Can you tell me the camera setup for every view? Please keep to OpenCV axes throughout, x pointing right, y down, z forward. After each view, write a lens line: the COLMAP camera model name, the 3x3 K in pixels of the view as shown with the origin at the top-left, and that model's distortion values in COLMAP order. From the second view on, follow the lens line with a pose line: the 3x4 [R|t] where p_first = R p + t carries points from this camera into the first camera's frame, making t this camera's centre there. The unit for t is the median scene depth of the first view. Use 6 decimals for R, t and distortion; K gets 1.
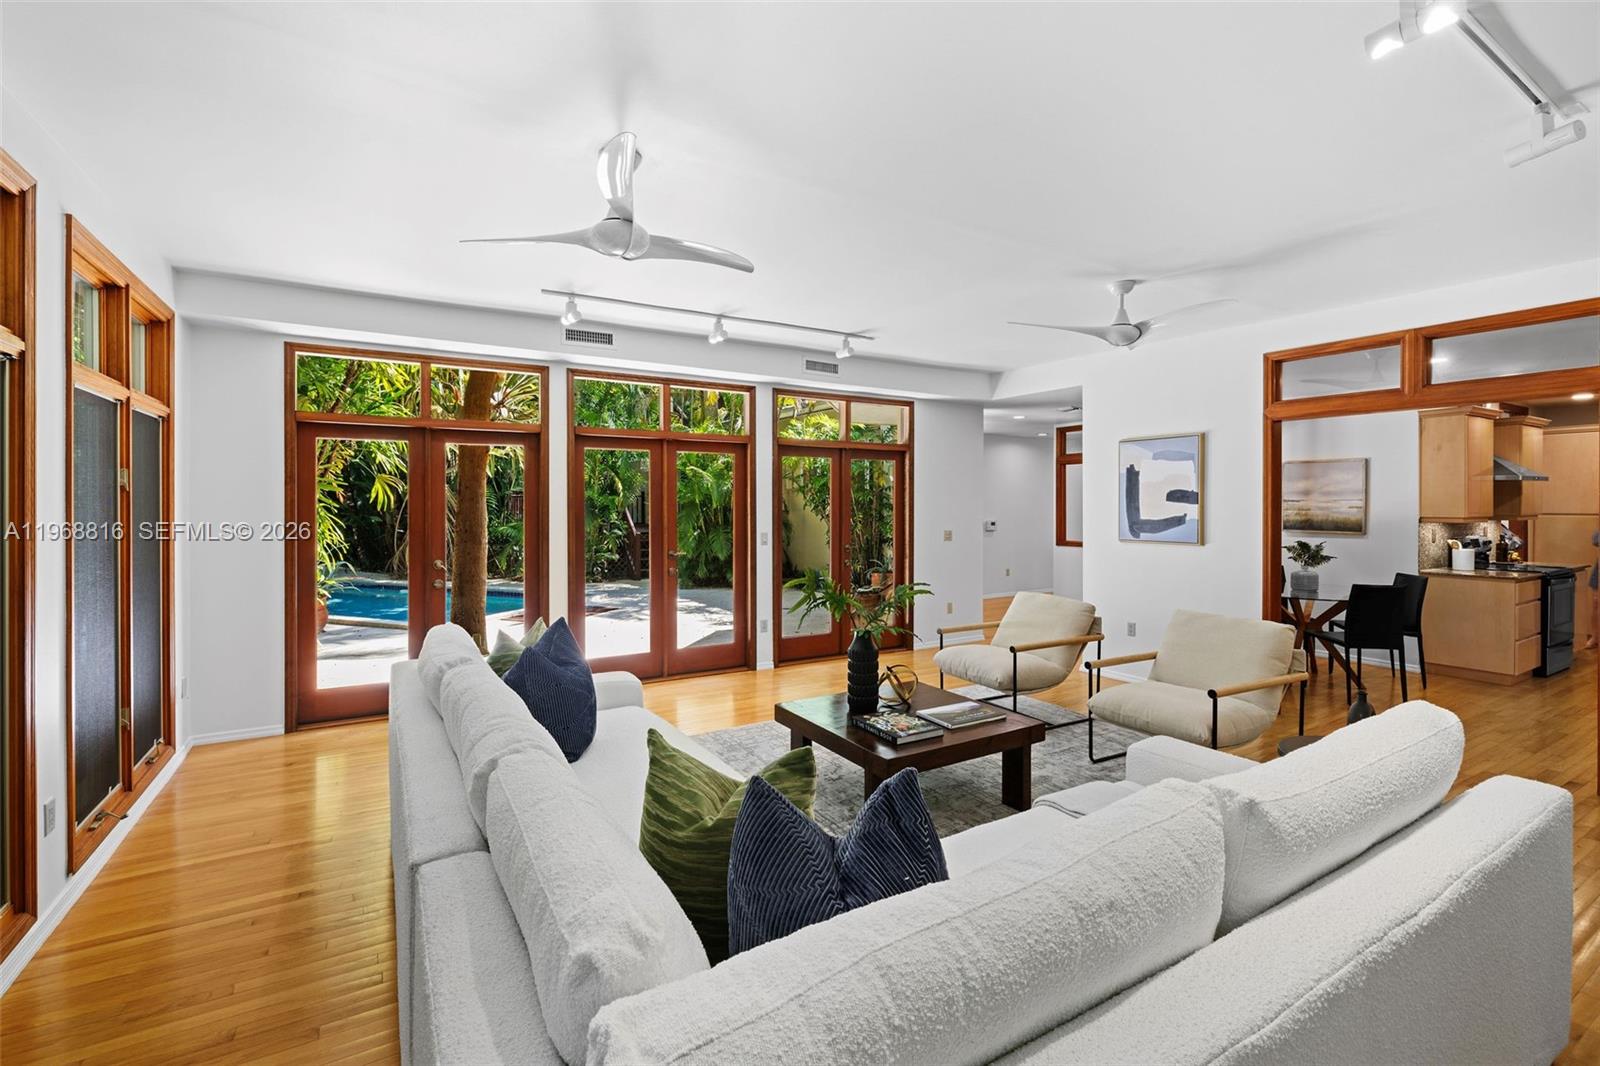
lens RADIAL K [[690.2, 0, 814.2], [0, 690.2, 503.2], [0, 0, 1]] dist [-0.000346, -0.000009]
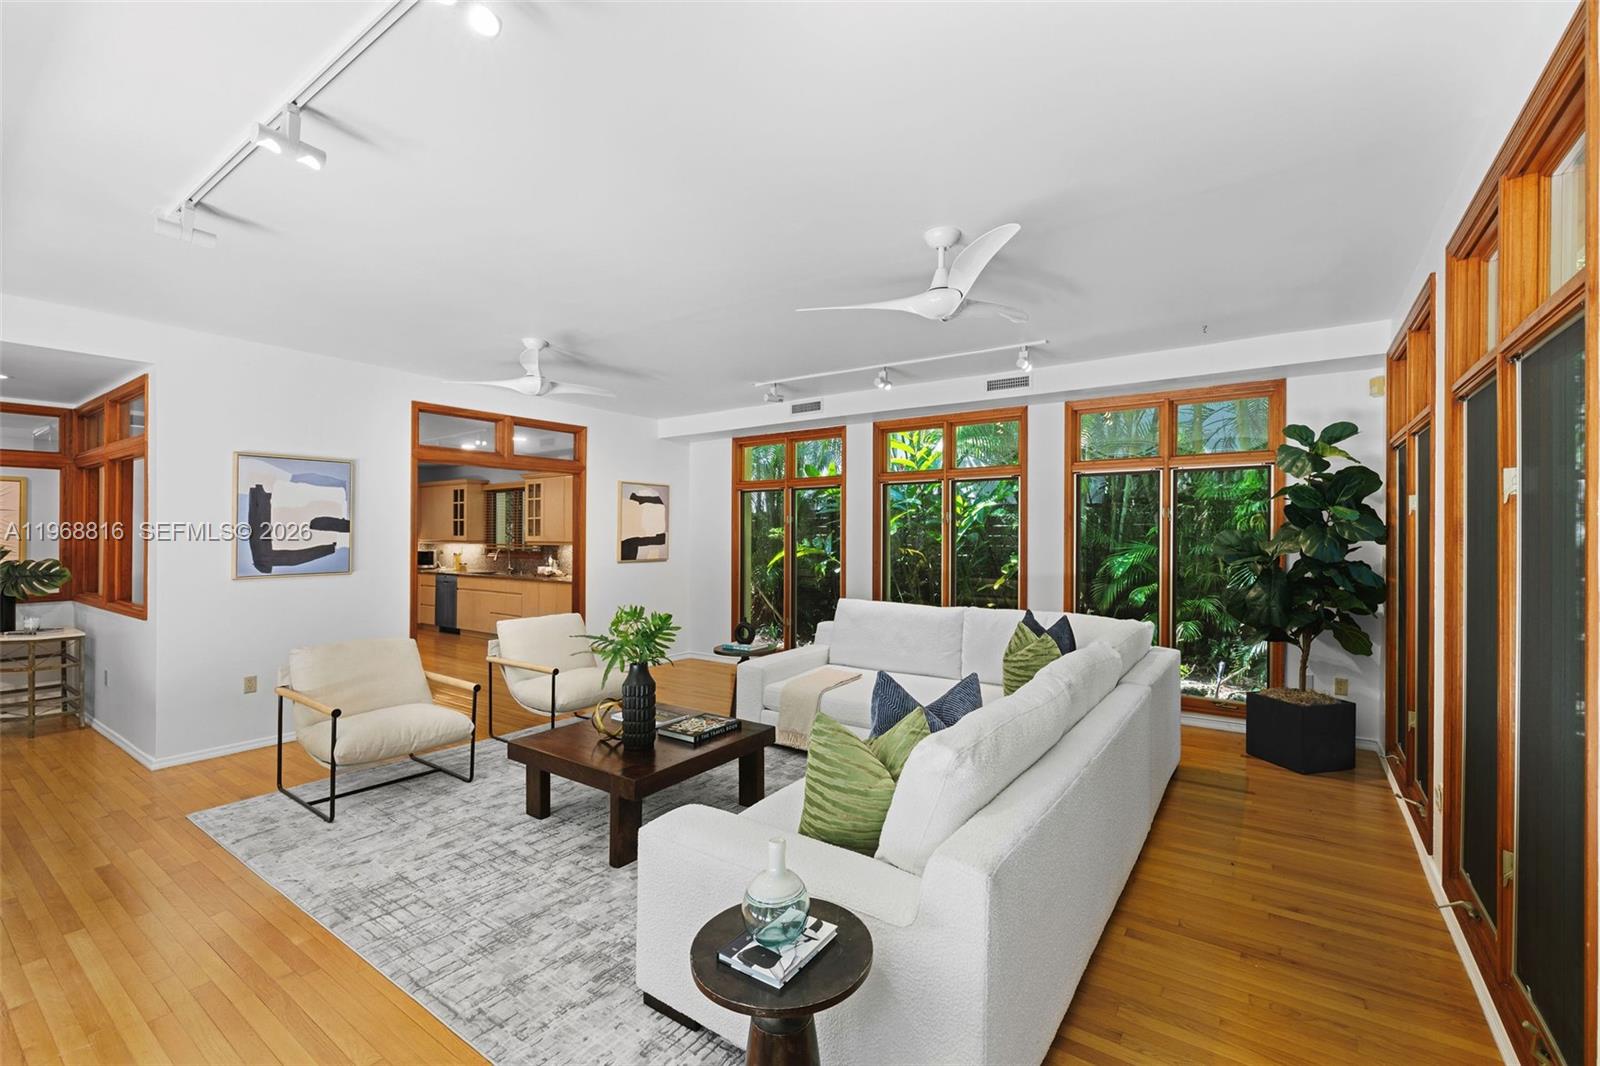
lens RADIAL K [[690.2, 0, 803.3], [0, 690.2, 532.3], [0, 0, 1]] dist [-0.000346, -0.000009]
pose [[-0.388827, -0.000409, 0.921311, -0.591080], [-0.000068, 1.000000, 0.000416, 0.000763], [-0.921311, 0.000099, -0.388827, 0.765354]]
